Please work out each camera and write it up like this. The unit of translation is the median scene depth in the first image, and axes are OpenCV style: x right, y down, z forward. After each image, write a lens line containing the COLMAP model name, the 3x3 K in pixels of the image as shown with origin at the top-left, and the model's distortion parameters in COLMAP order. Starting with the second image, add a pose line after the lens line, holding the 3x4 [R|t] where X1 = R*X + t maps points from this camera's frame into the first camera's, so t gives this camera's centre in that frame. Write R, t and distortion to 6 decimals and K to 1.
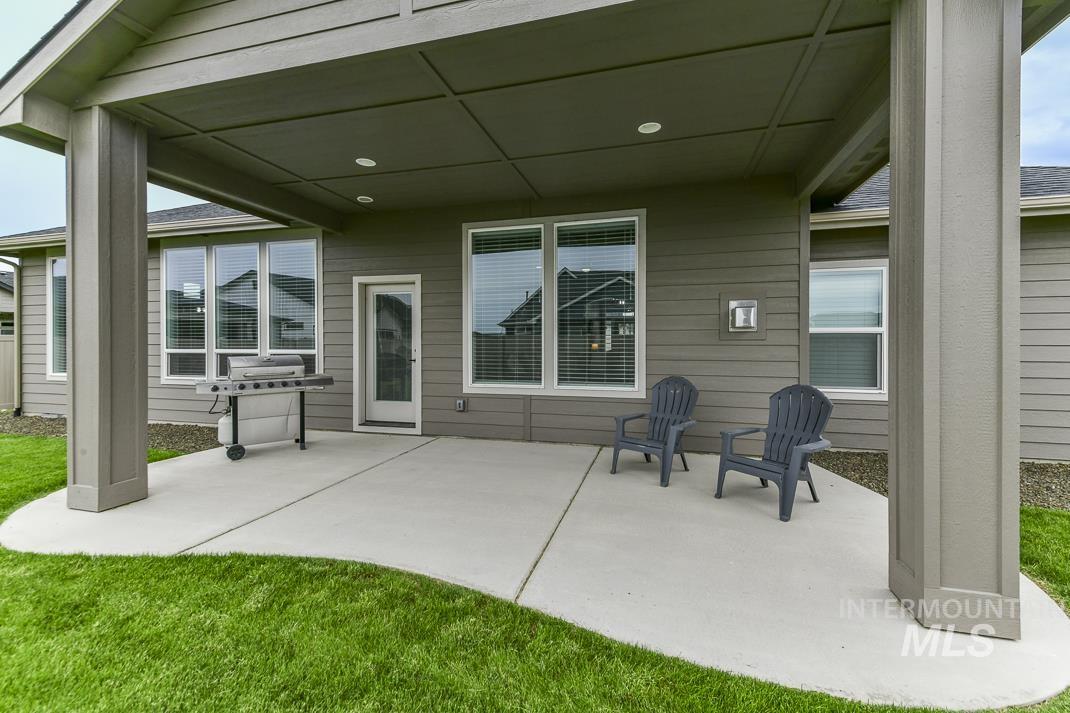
lens RADIAL K [[446.9, 0, 545.3], [0, 446.9, 353.1], [0, 0, 1]] dist [0.018459, -0.000164]
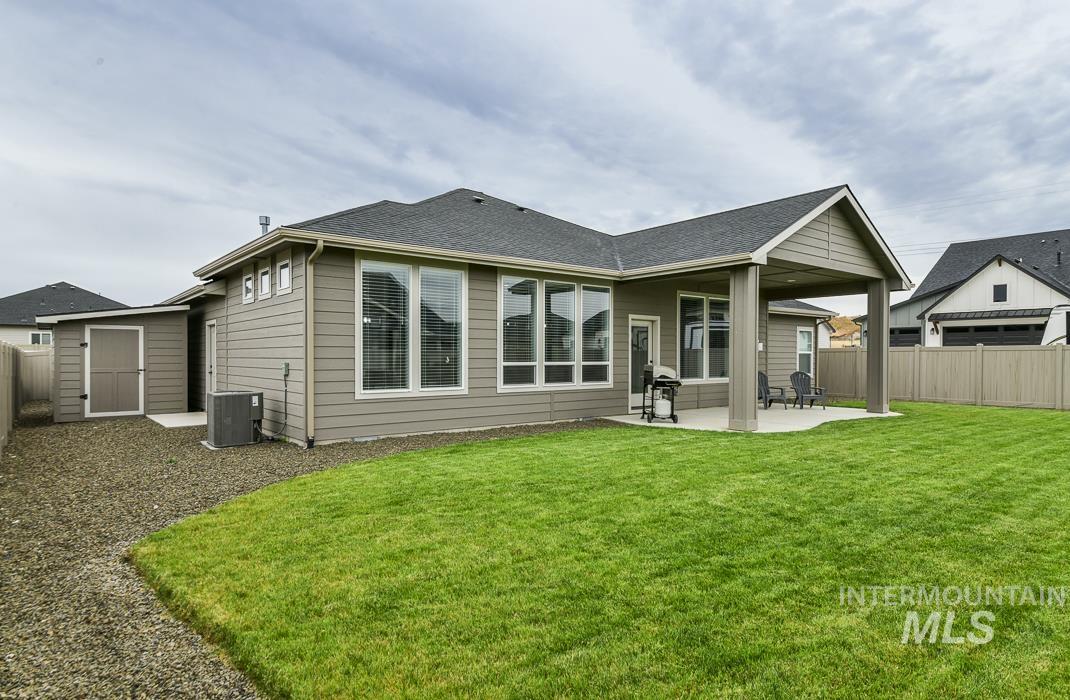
lens RADIAL K [[604.8, 0, 535.0], [0, 604.8, 350.0], [0, 0, 1]] dist [0.138829, -0.120992]
pose [[0.578358, 0.004924, 0.815768, -2.432203], [0.002940, 0.999963, -0.008120, -0.031864], [-0.815778, 0.007095, 0.578322, 0.054980]]
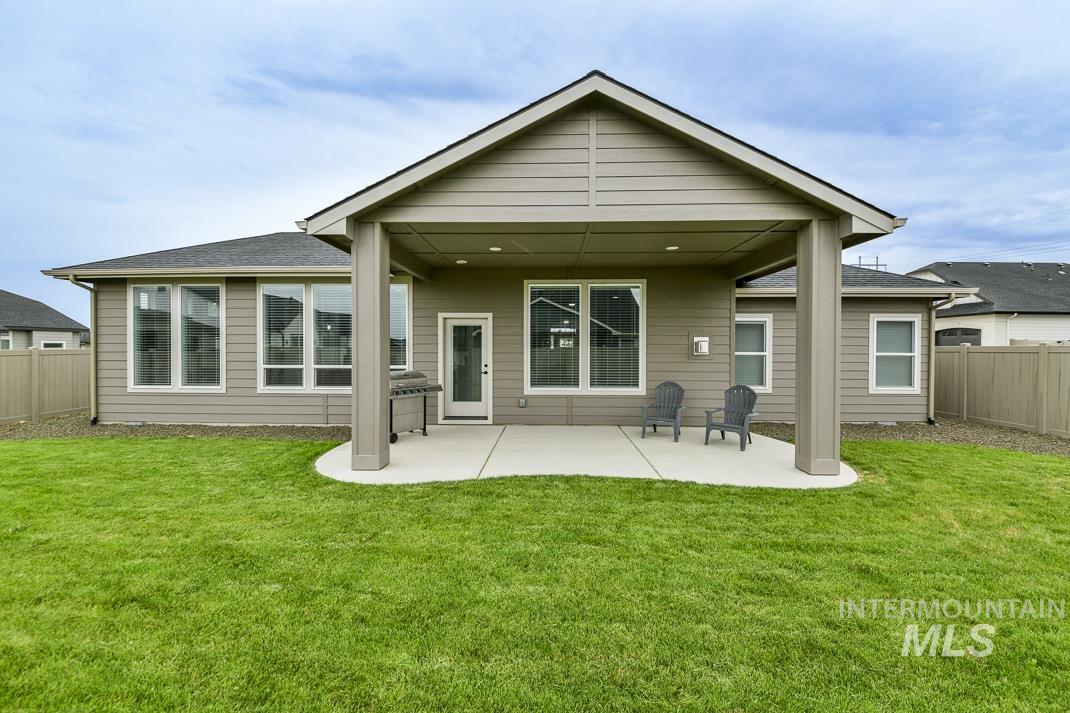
lens RADIAL K [[439.6, 0, 535.0], [0, 439.6, 356.5], [0, 0, 1]] dist [0.012369, 0.000030]
pose [[0.972543, -0.002503, 0.232708, -0.473946], [0.002245, 0.999997, 0.001375, -0.037304], [-0.232711, -0.000815, 0.972546, -0.407616]]
